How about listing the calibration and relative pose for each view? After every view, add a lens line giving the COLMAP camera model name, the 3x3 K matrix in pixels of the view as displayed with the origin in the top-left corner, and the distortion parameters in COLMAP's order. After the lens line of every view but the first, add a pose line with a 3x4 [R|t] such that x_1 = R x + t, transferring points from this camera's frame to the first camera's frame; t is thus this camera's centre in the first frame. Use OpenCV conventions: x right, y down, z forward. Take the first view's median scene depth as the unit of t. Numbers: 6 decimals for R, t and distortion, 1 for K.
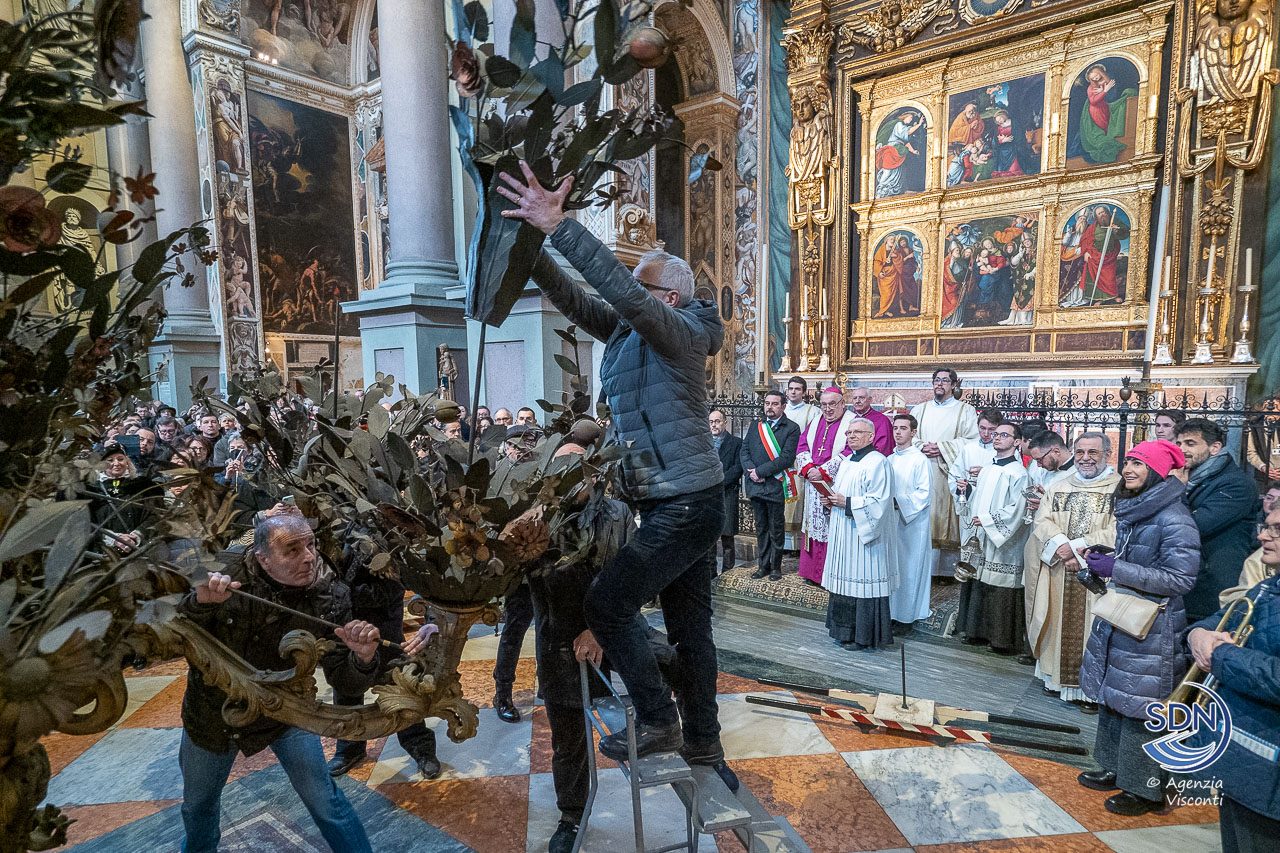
lens RADIAL K [[861.7, 0, 675.1], [0, 861.7, 465.5], [0, 0, 1]] dist [0.047915, -0.022228]
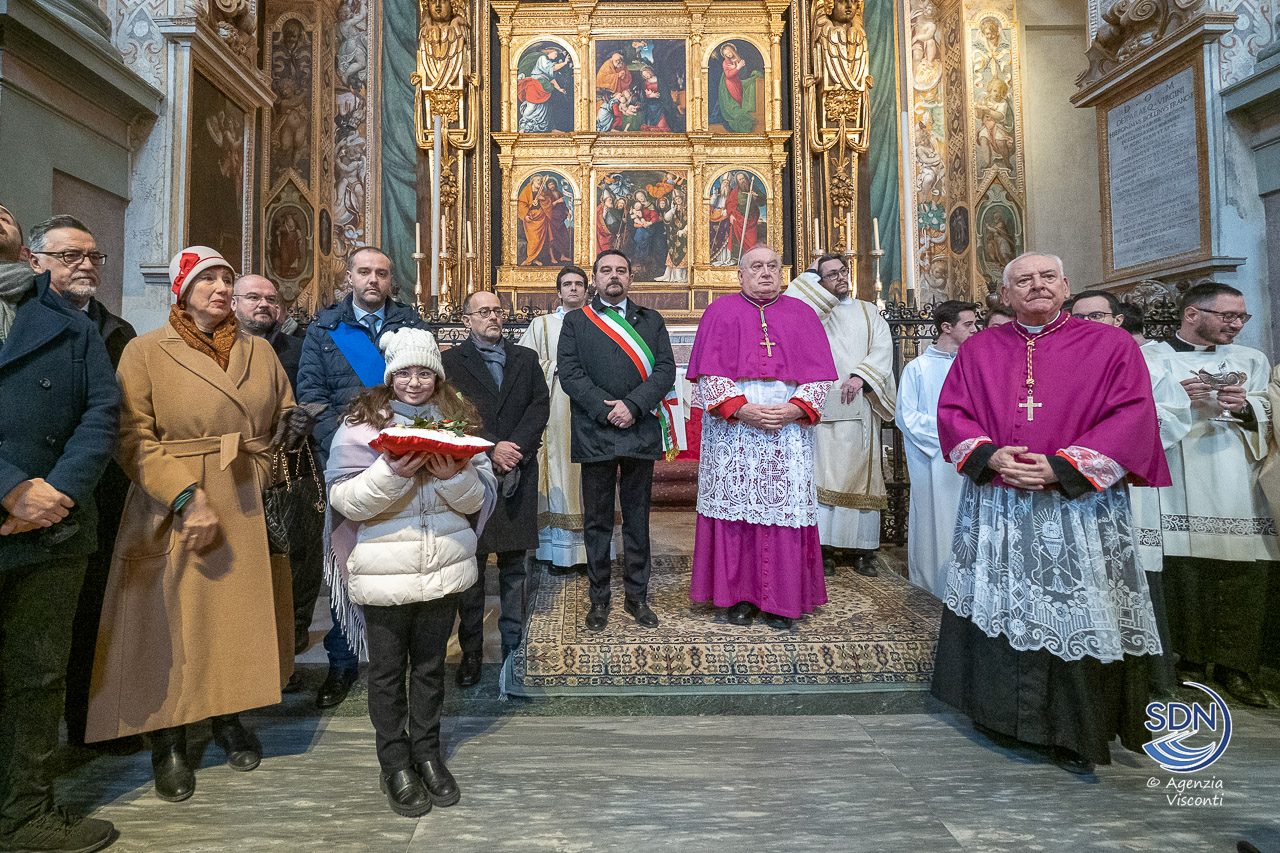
lens RADIAL K [[644.2, 0, 591.5], [0, 644.2, 364.1], [0, 0, 1]] dist [-0.001188, 0.015744]
pose [[0.803388, 0.034667, 0.594447, -0.089645], [0.071852, 0.985365, -0.154573, 0.027239], [-0.591106, 0.166894, 0.789139, 0.504495]]
